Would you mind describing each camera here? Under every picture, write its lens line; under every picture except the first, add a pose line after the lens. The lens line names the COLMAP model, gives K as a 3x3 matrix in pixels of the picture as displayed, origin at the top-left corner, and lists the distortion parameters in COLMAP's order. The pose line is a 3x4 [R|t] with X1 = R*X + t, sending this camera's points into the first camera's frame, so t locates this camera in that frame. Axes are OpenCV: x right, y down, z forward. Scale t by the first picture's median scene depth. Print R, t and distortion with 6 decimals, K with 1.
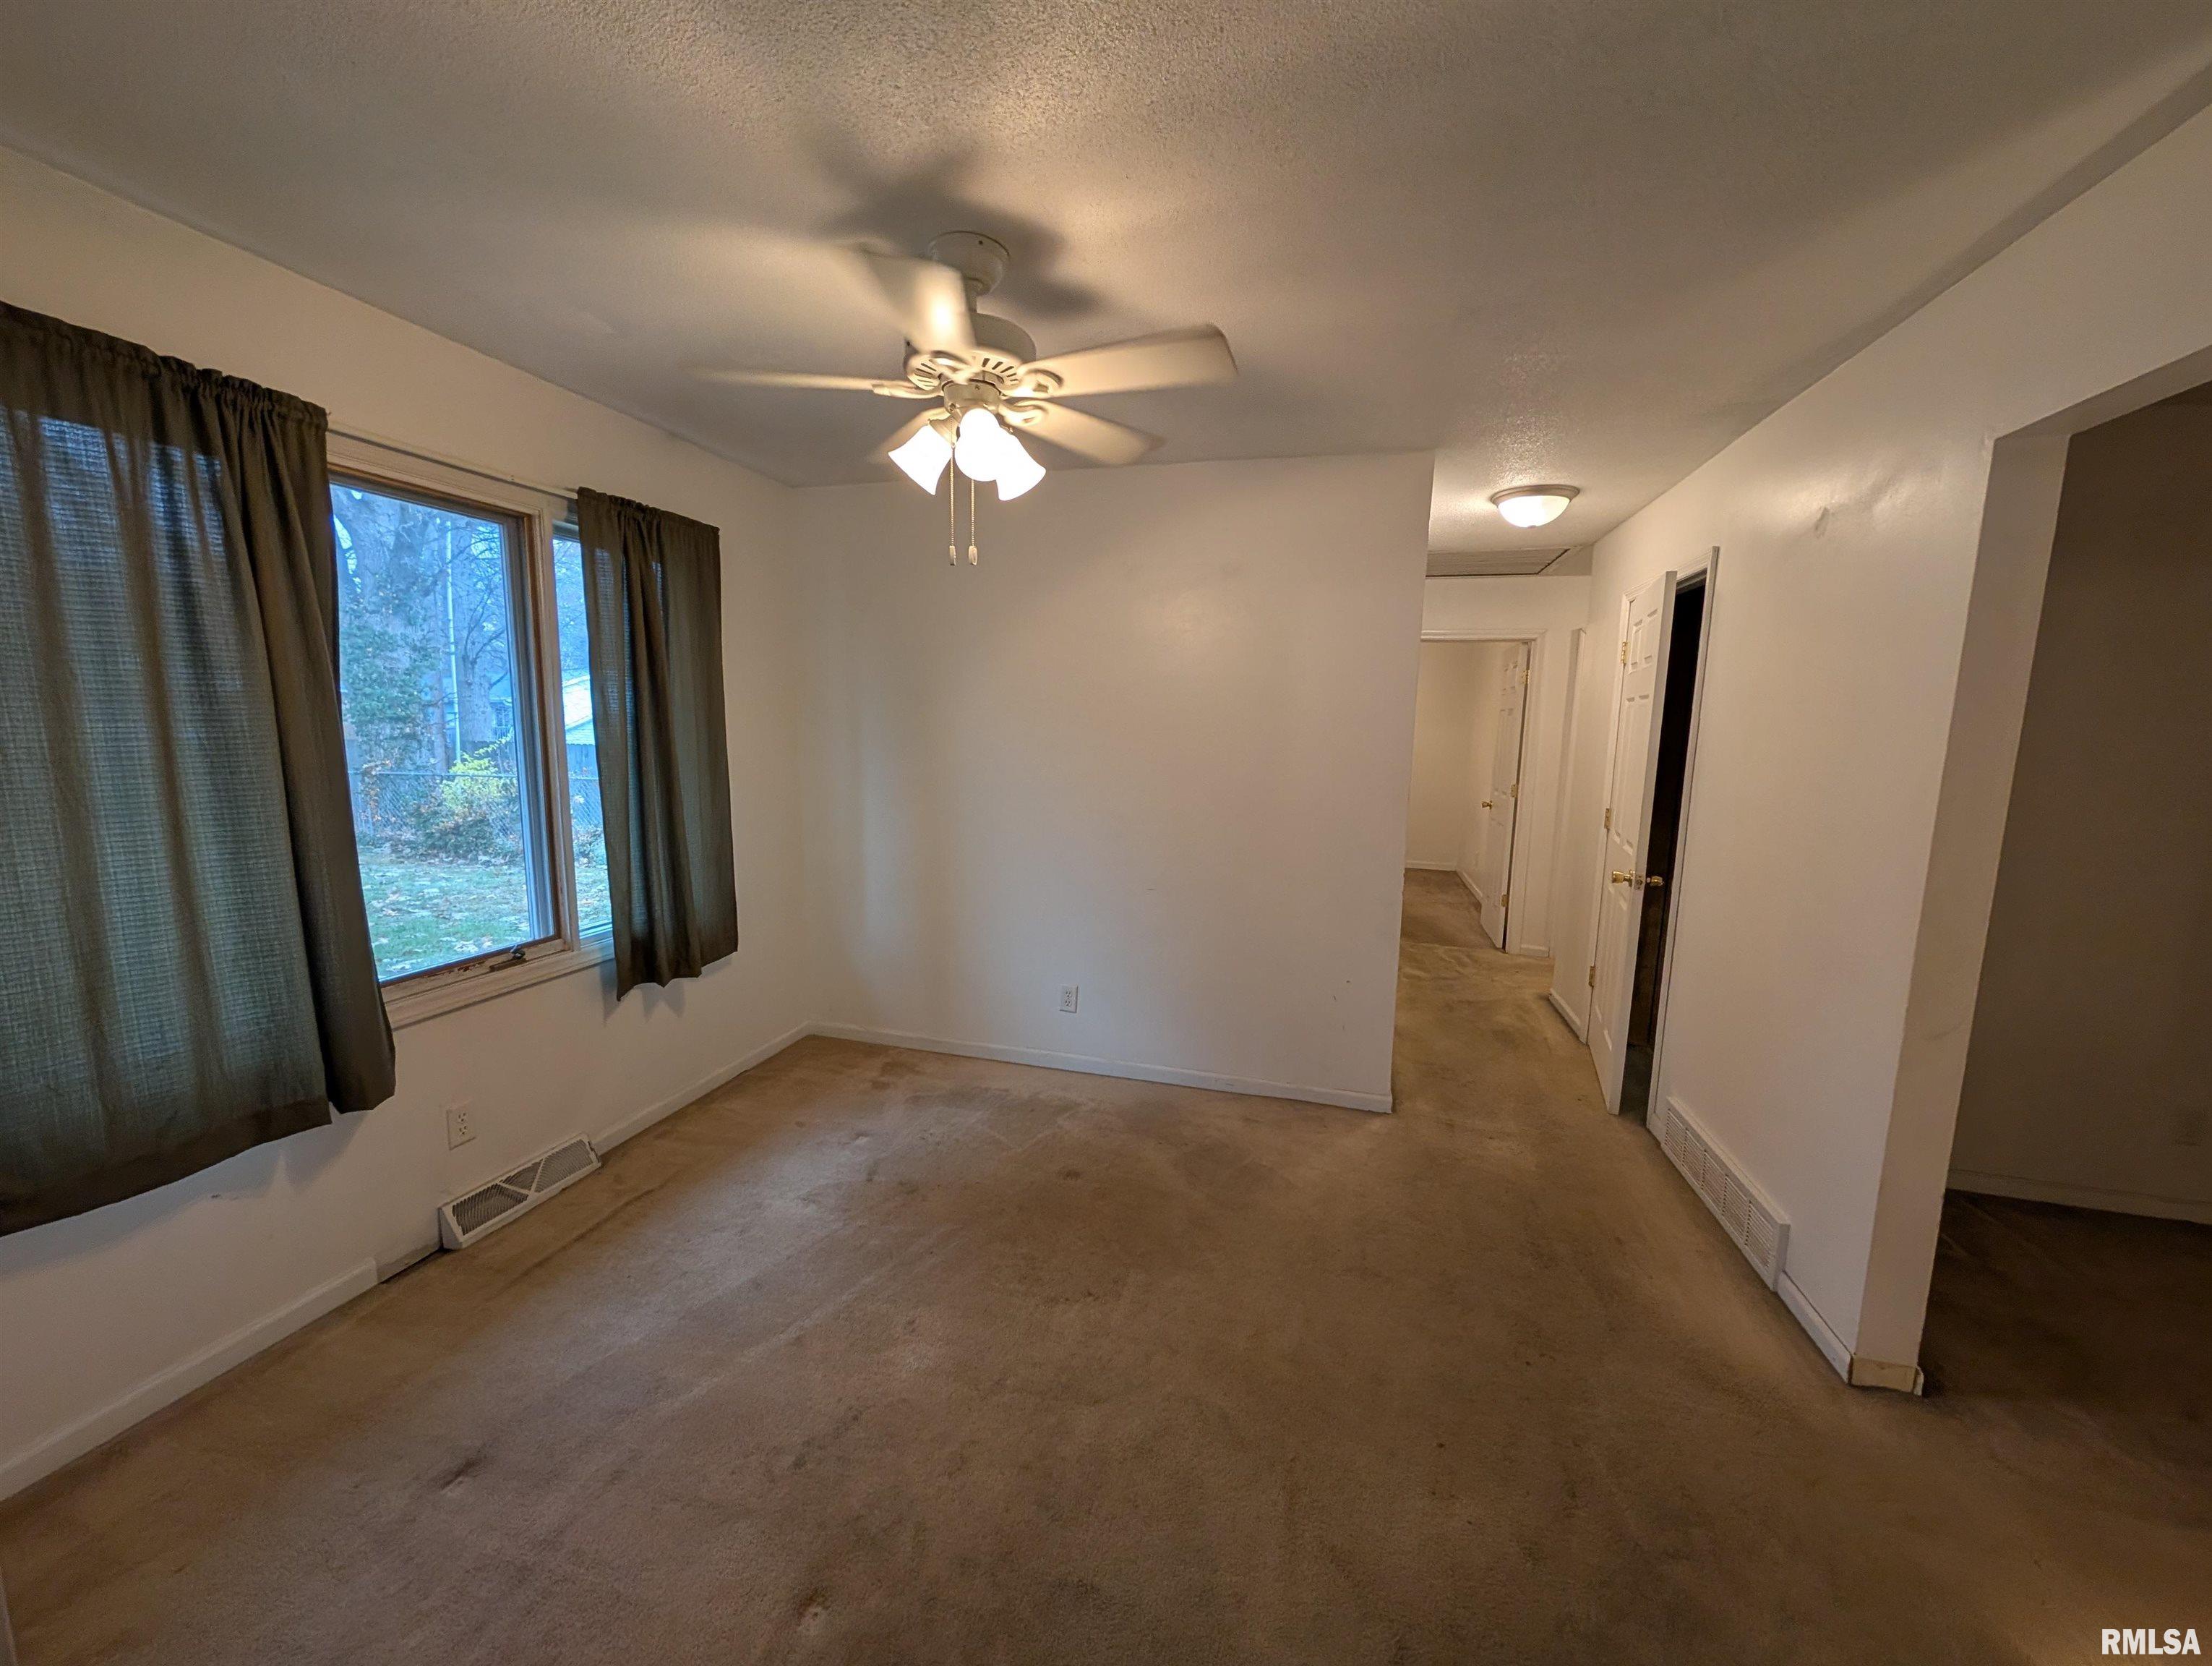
lens RADIAL K [[839.5, 0, 1101.1], [0, 839.5, 834.2], [0, 0, 1]] dist [0.002338, -0.000404]
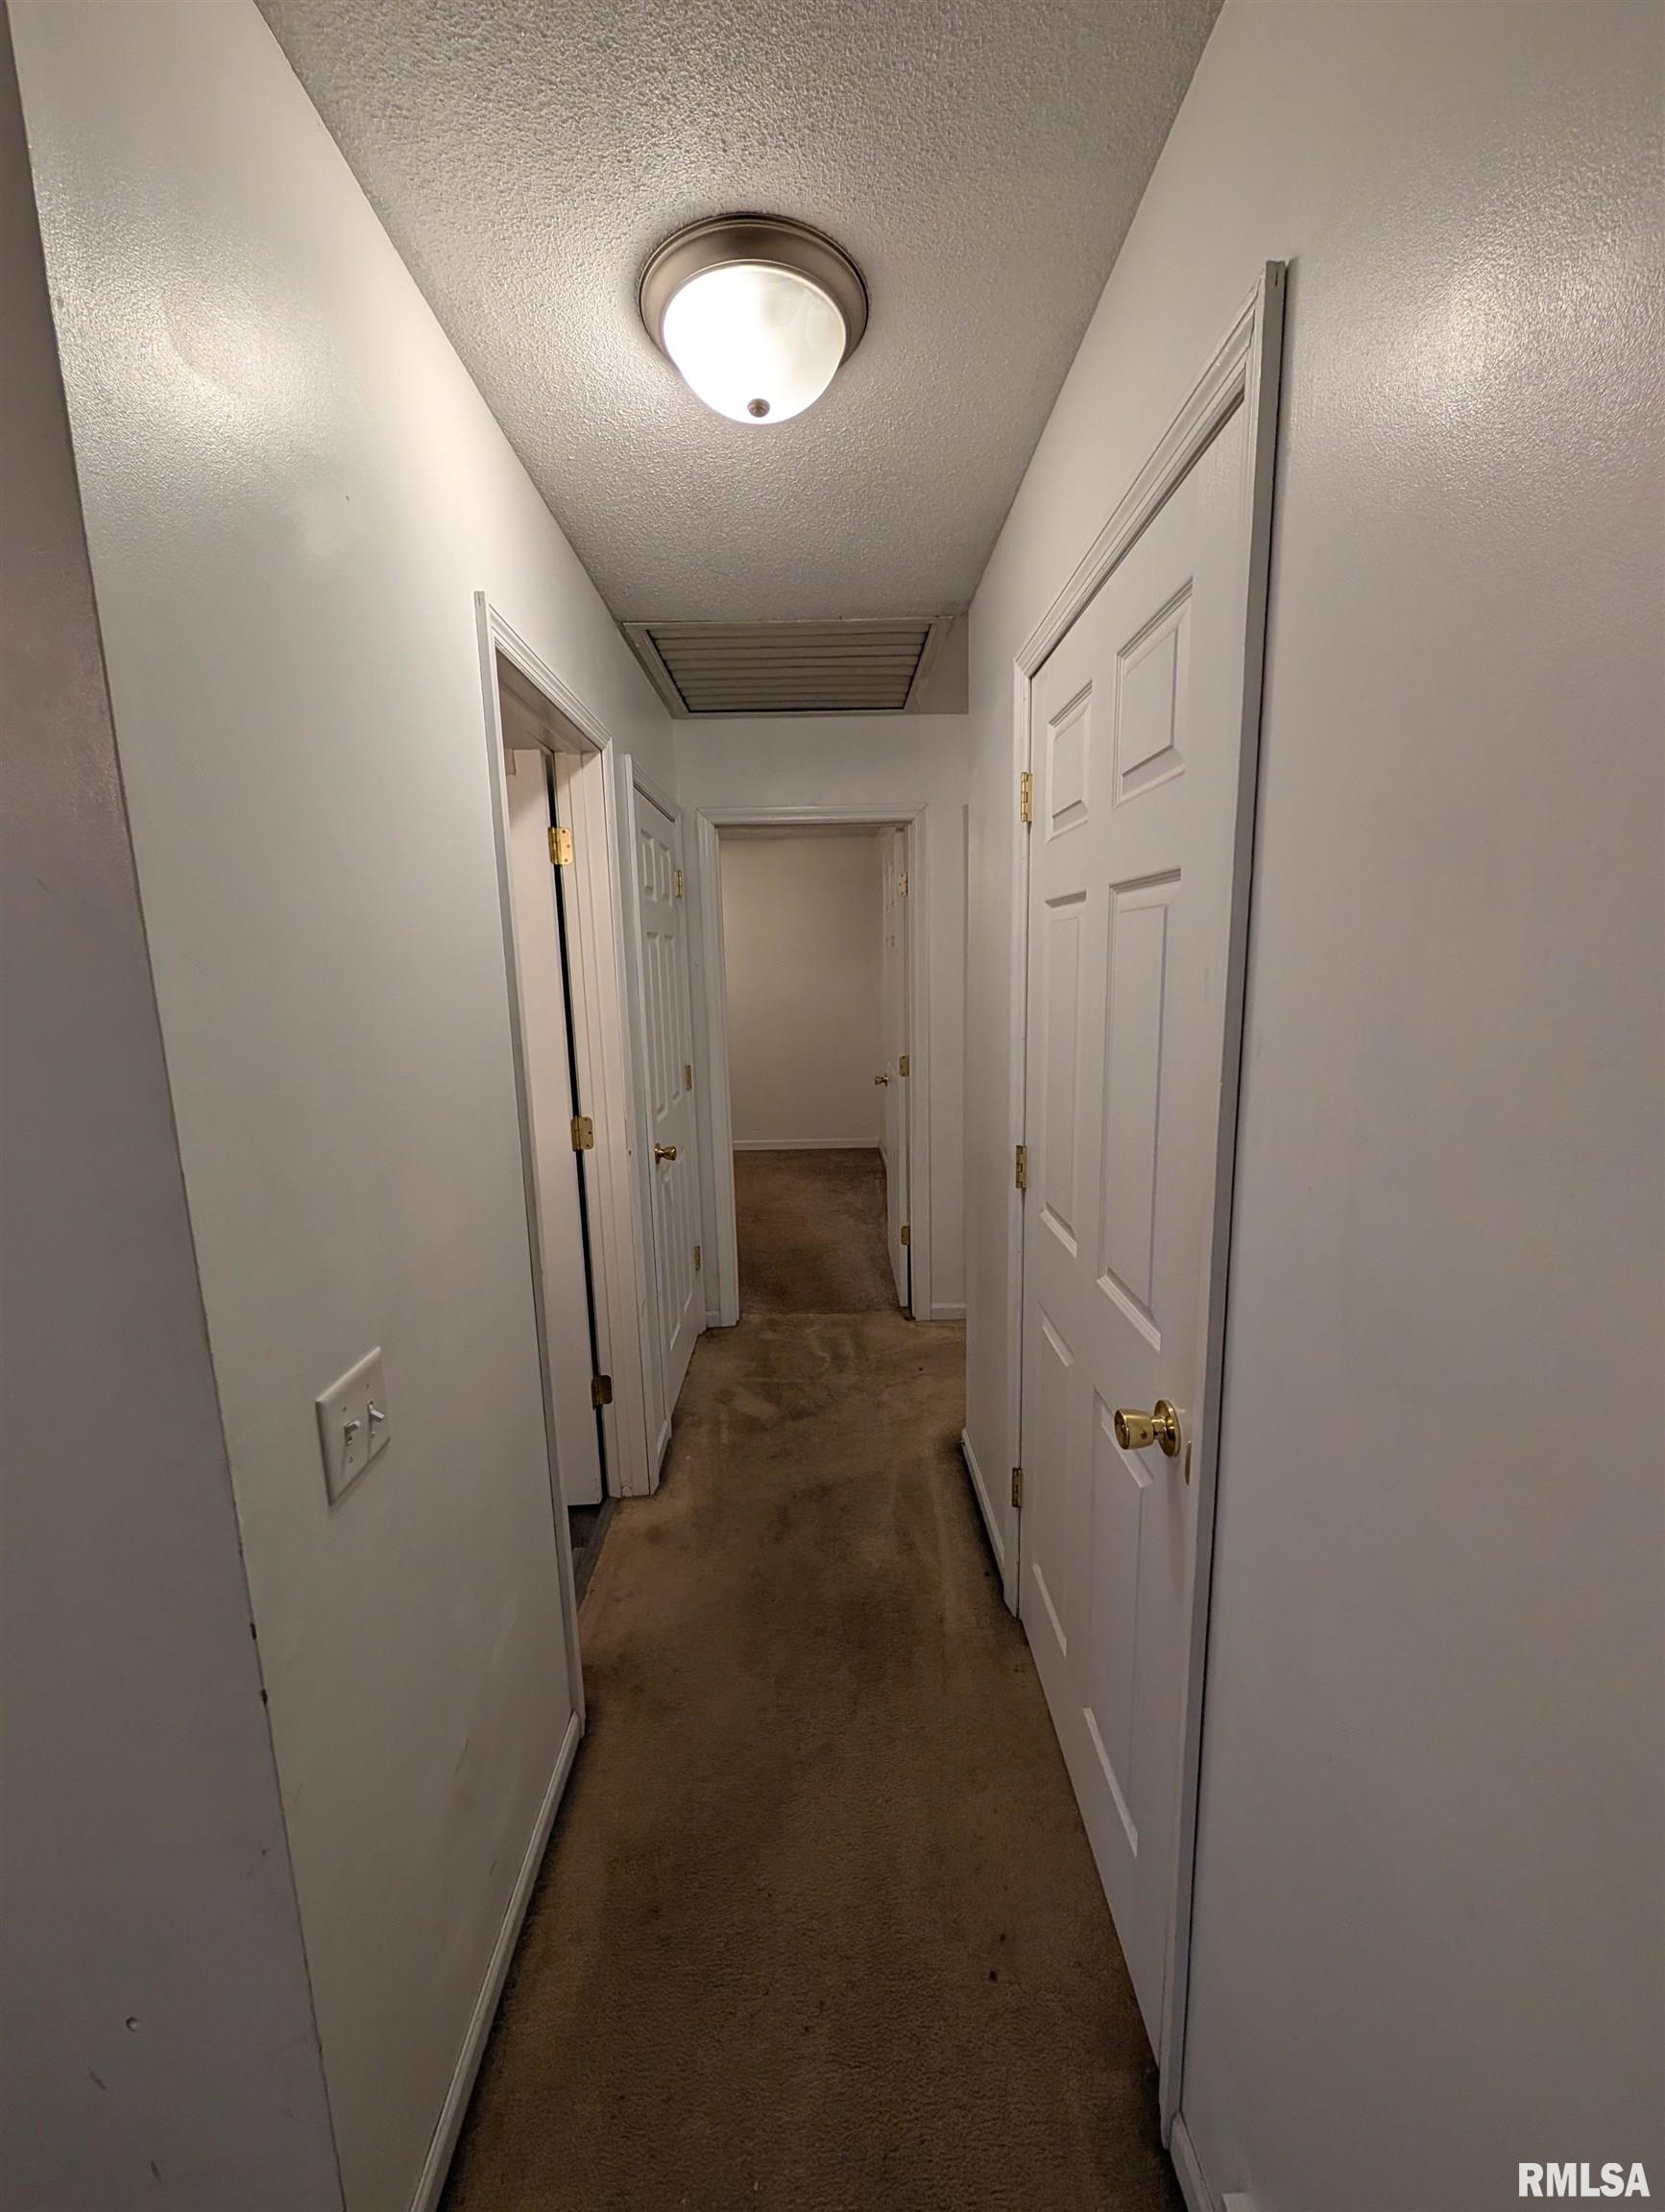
lens RADIAL K [[839.4, 0, 835.4], [0, 839.4, 1106.1], [0, 0, 1]] dist [0.002338, -0.000404]
pose [[0.955826, -0.090258, 0.279731, 0.473128], [0.079674, 0.995616, 0.049003, -0.102410], [-0.282928, -0.024551, 0.958827, 0.732254]]
